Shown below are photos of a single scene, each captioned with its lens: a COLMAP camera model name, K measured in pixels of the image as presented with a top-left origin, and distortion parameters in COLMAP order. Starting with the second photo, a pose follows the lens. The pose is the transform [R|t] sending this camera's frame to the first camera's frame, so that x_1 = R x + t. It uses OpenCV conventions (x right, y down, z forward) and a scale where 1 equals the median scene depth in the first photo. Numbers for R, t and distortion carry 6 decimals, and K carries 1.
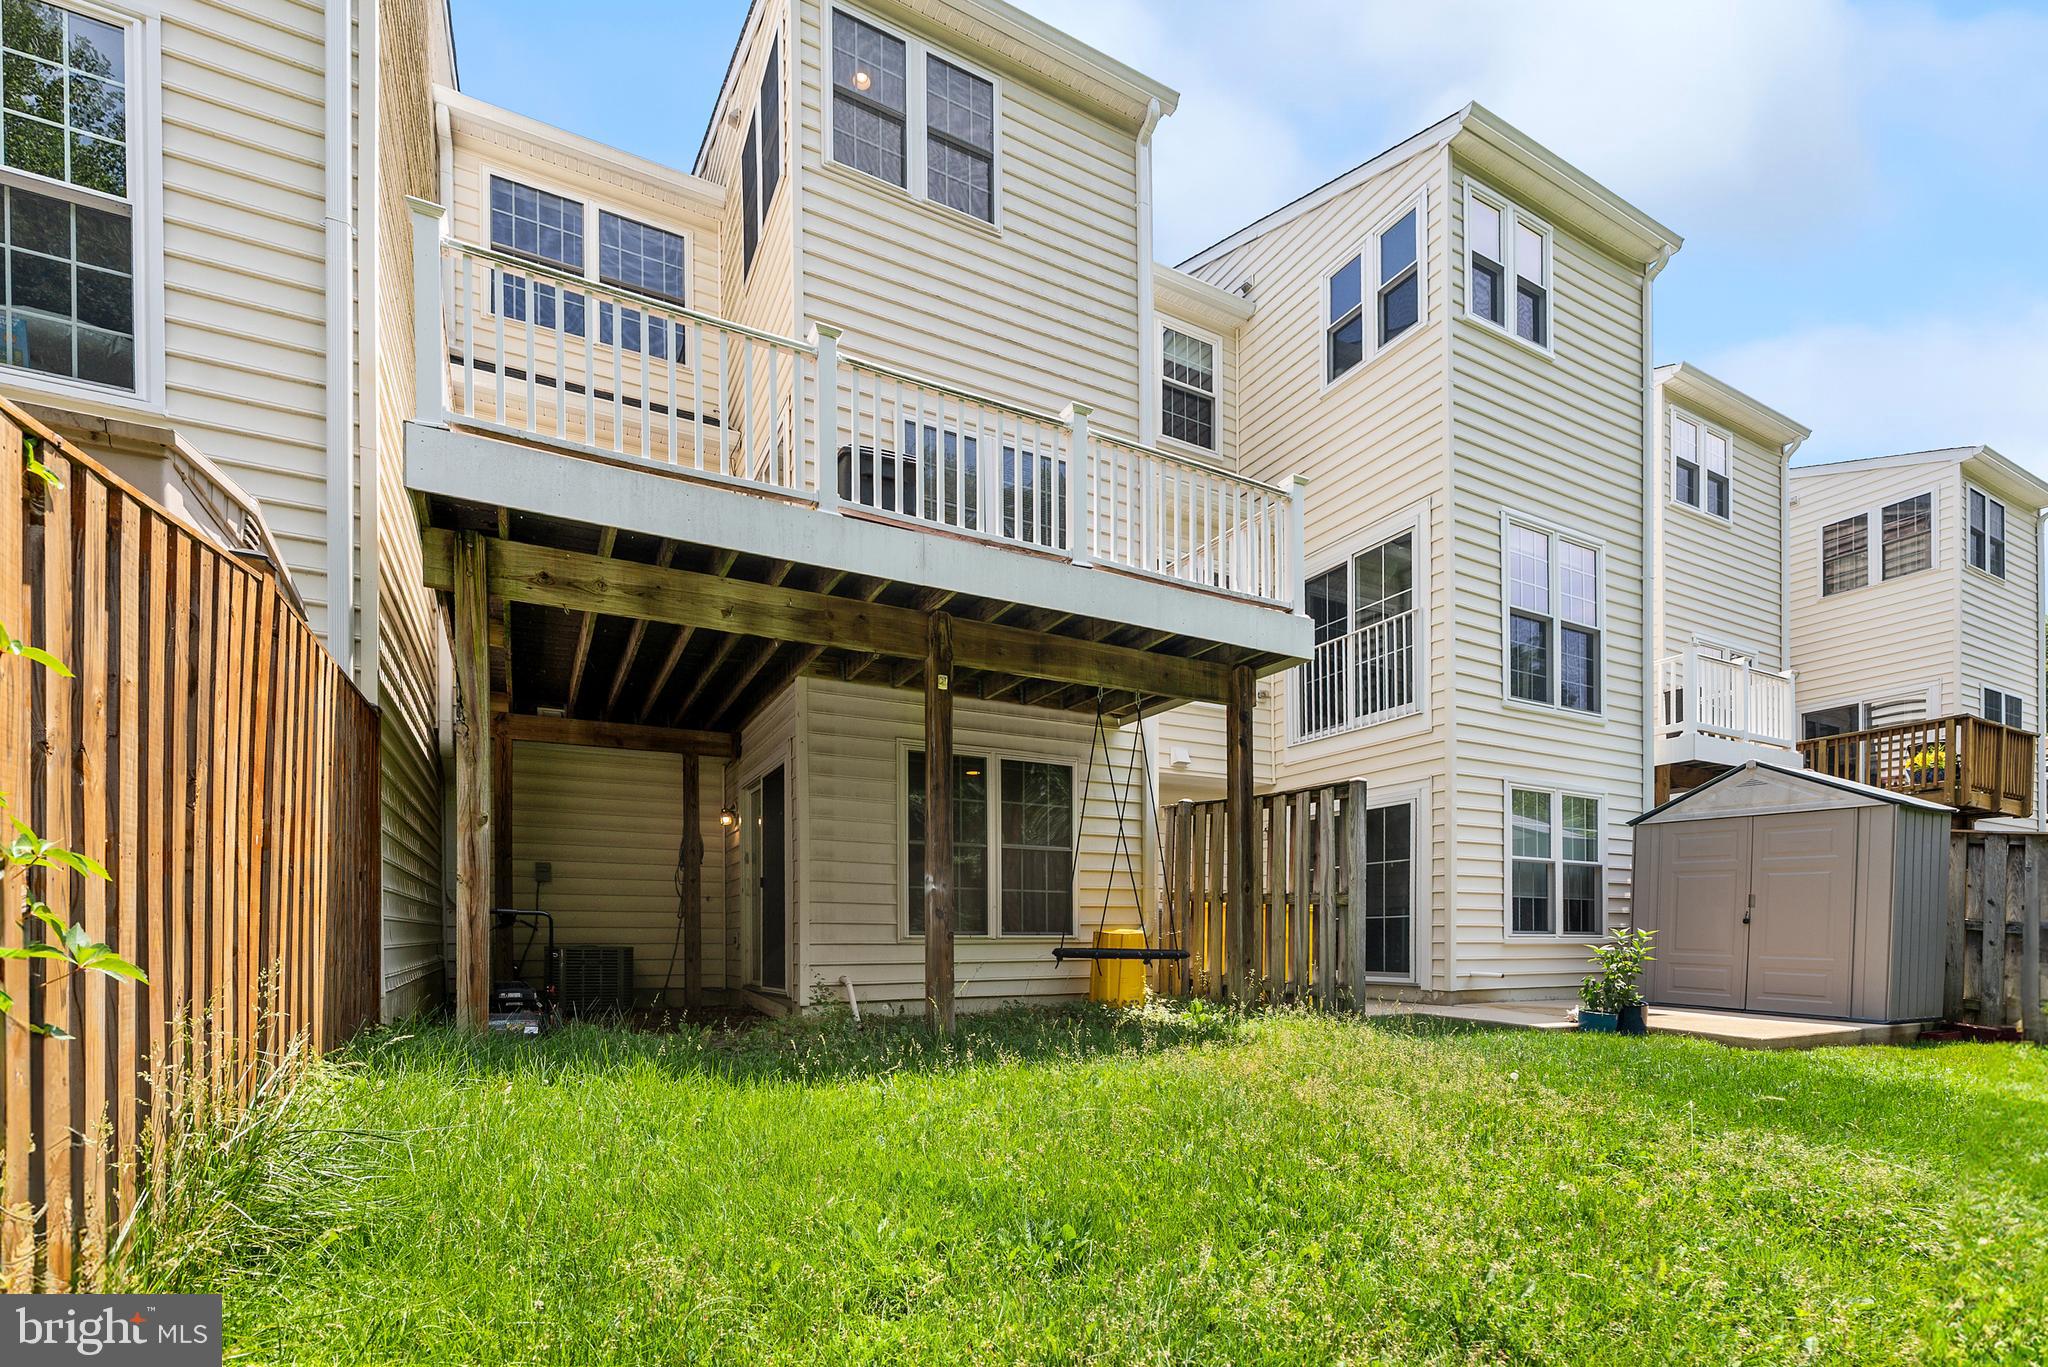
lens RADIAL K [[945.3, 0, 1015.1], [0, 945.3, 679.2], [0, 0, 1]] dist [-0.001345, 0.000233]
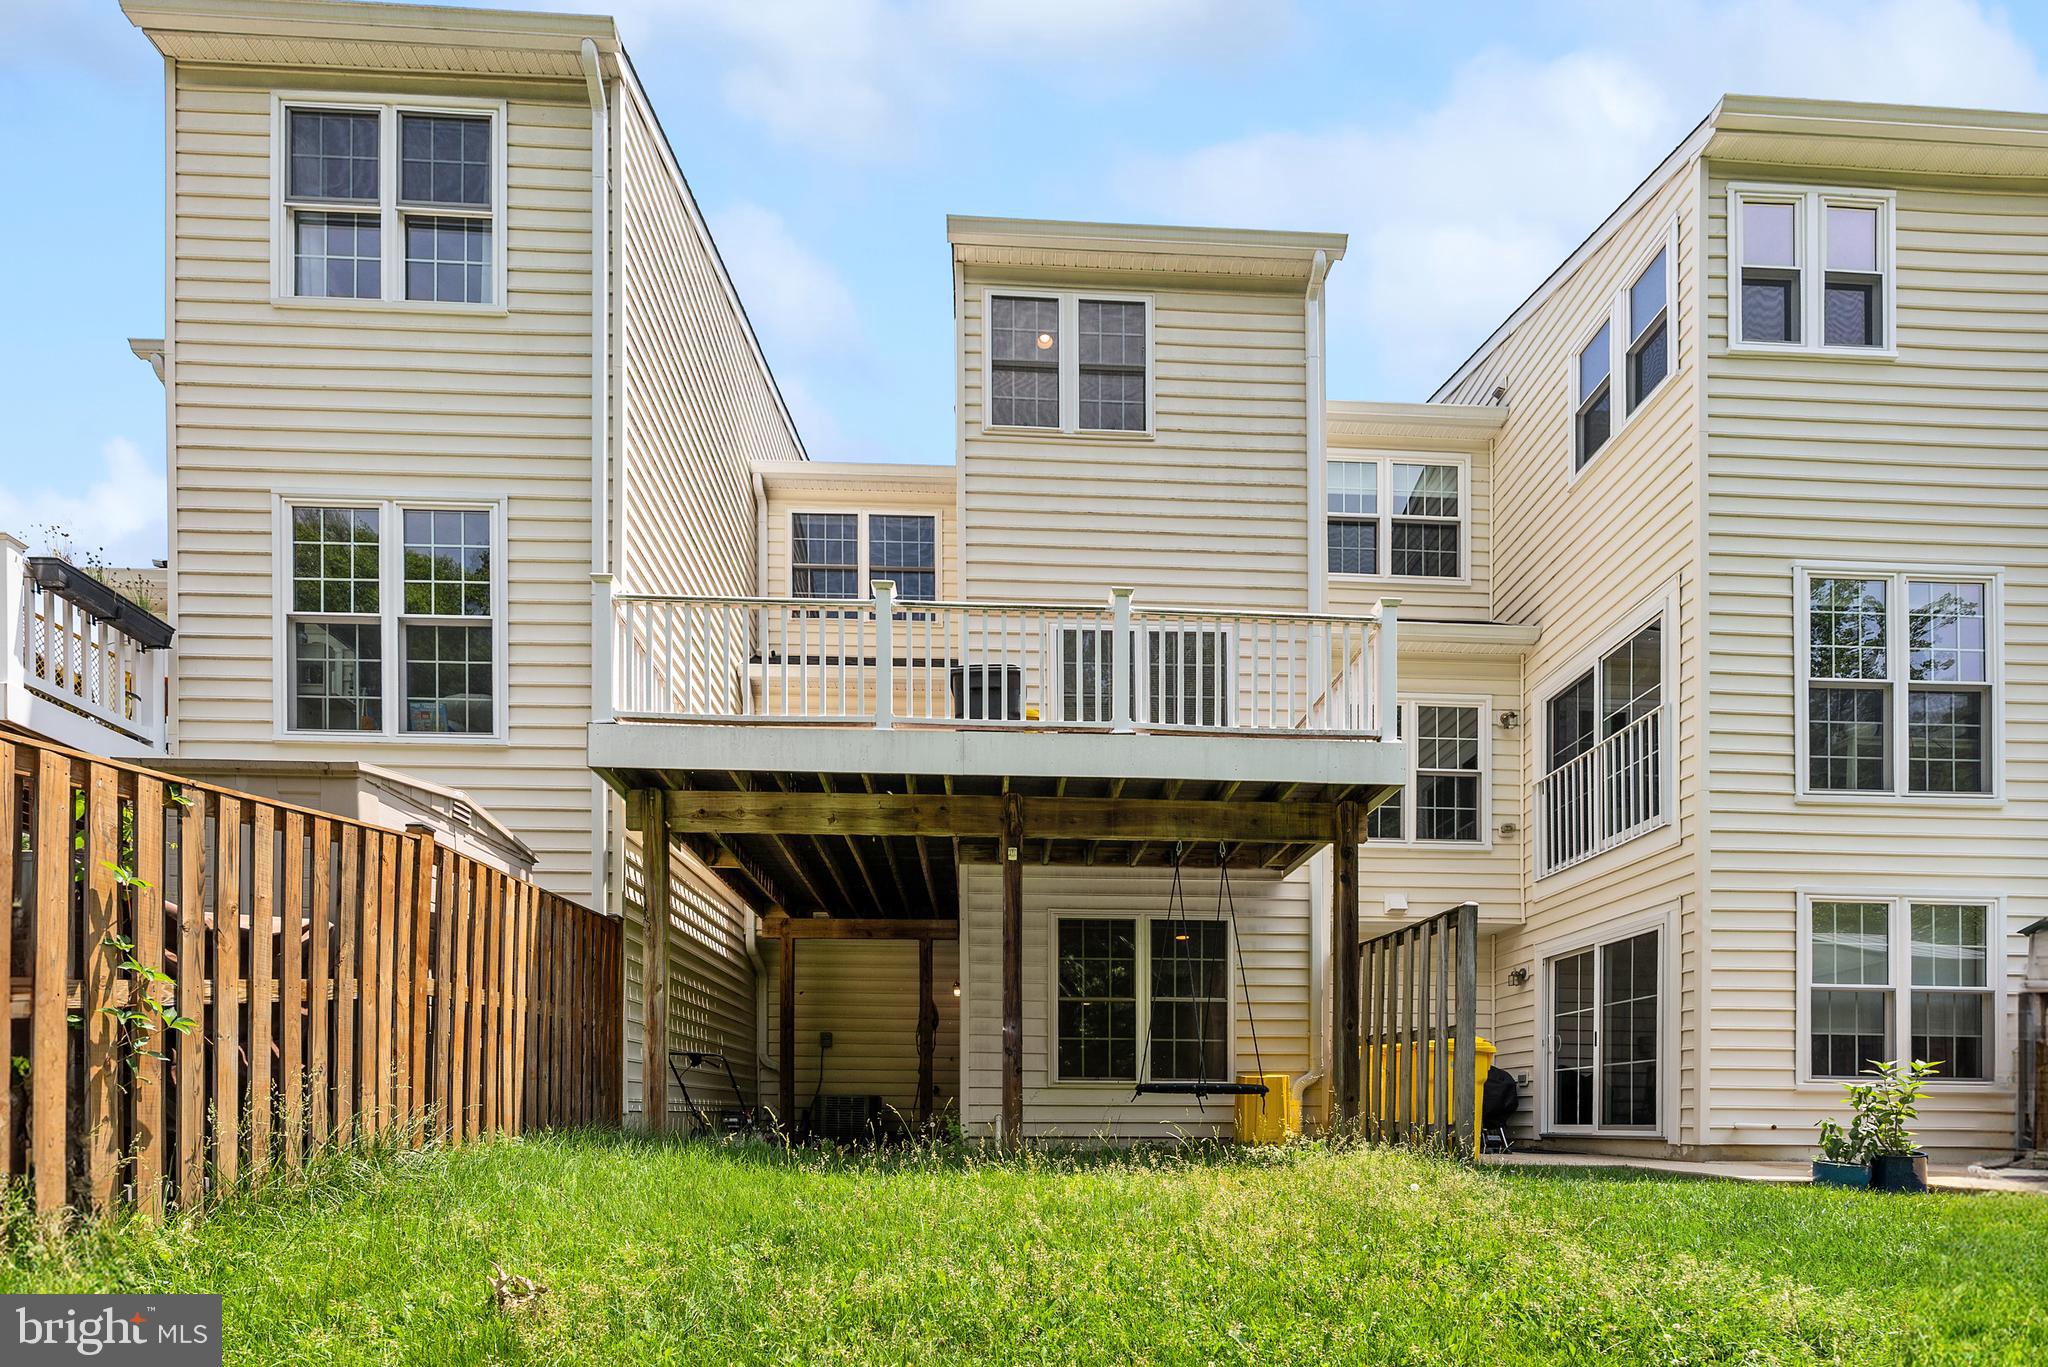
lens RADIAL K [[913.9, 0, 1024.9], [0, 913.9, 845.0], [0, 0, 1]] dist [0.000953, 0.001058]
pose [[0.894397, -0.125353, -0.429349, 0.265442], [0.111771, 0.992108, -0.056820, 0.036588], [0.433084, 0.002831, 0.901349, -0.003004]]
